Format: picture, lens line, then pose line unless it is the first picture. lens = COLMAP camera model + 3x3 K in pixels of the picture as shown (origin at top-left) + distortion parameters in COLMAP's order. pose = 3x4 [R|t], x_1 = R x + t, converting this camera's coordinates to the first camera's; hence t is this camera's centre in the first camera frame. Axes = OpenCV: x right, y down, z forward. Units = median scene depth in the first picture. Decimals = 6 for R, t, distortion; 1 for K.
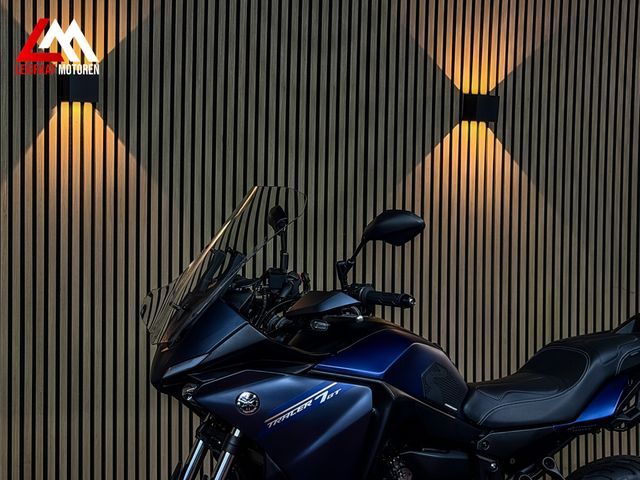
lens RADIAL K [[1424.0, 0, 316.5], [0, 1424.0, 240.3], [0, 0, 1]] dist [0.134919, 0.000000]
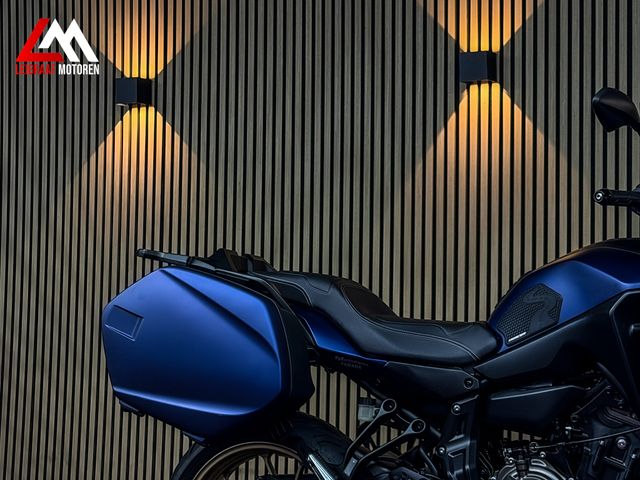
lens RADIAL K [[1424.0, 0, 317.4], [0, 1424.0, 244.5], [0, 0, 1]] dist [0.134919, 0.000000]
pose [[0.604999, -0.042358, -0.795099, 0.563051], [-0.031705, 0.996510, -0.077213, 0.100090], [0.795595, 0.071922, 0.601545, 0.292621]]
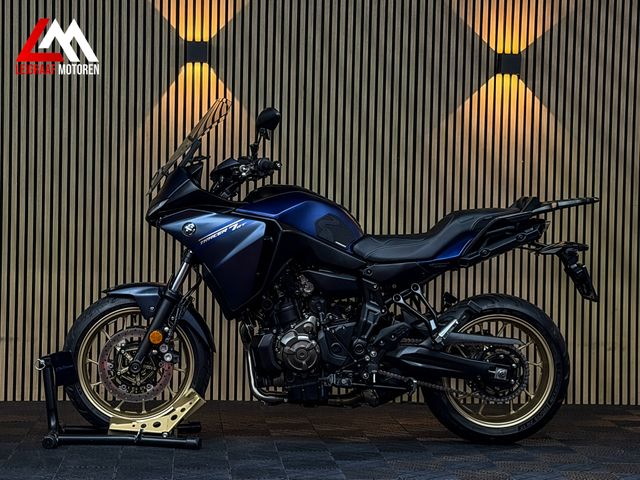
lens RADIAL K [[1424.0, 0, 319.5], [0, 1424.0, 244.8], [0, 0, 1]] dist [0.134919, 0.000000]
pose [[0.937586, 0.017271, -0.347325, 0.460402], [-0.021405, 0.999738, -0.008071, 0.099279], [0.347094, 0.015002, 0.937710, -0.332540]]
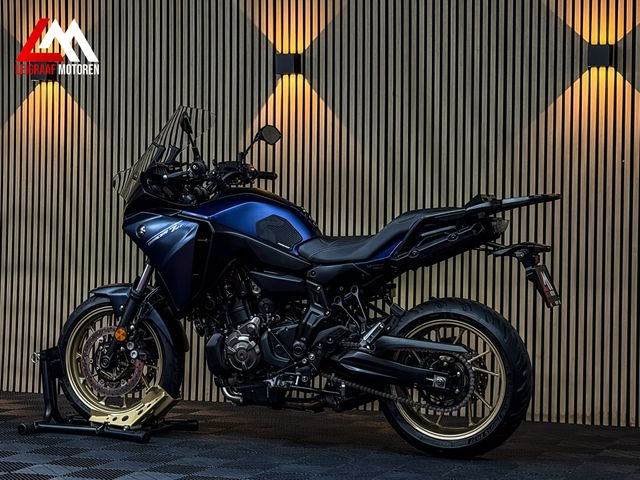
lens RADIAL K [[1424.0, 0, 318.6], [0, 1424.0, 236.5], [0, 0, 1]] dist [0.134919, 0.000000]
pose [[0.690624, 0.000164, -0.723214, 0.929767], [-0.026911, 0.999313, -0.025472, 0.110618], [0.722714, 0.037054, 0.690154, -0.013935]]
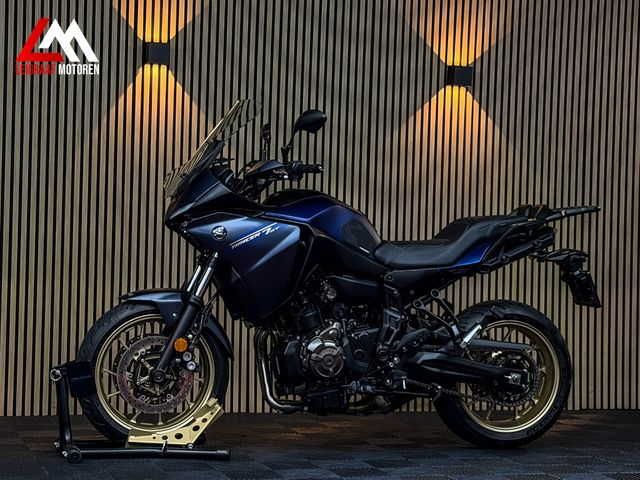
lens RADIAL K [[1424.0, 0, 318.3], [0, 1424.0, 235.1], [0, 0, 1]] dist [0.134919, 0.000000]
pose [[0.988937, 0.017881, -0.147252, 0.205070], [-0.022955, 0.999197, -0.032835, 0.115996], [0.146546, 0.035852, 0.988554, -0.381466]]
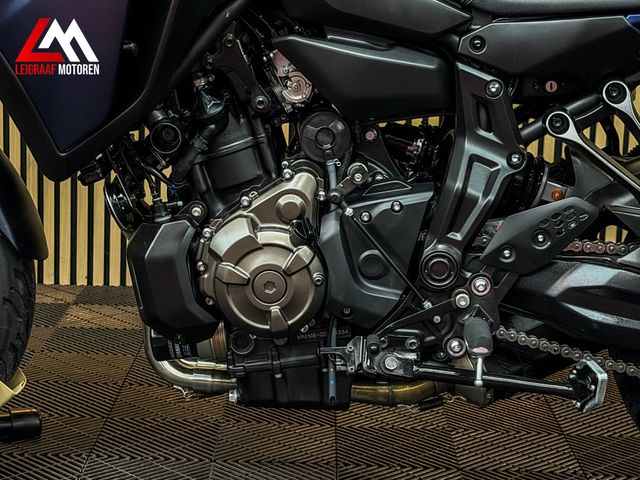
lens RADIAL K [[1424.0, 0, 324.2], [0, 1424.0, 237.4], [0, 0, 1]] dist [0.134919, 0.000000]
pose [[0.901099, 0.108650, -0.419780, 0.225540], [-0.038012, 0.984165, 0.173131, 0.097106], [0.431944, -0.140051, 0.890960, 0.402643]]
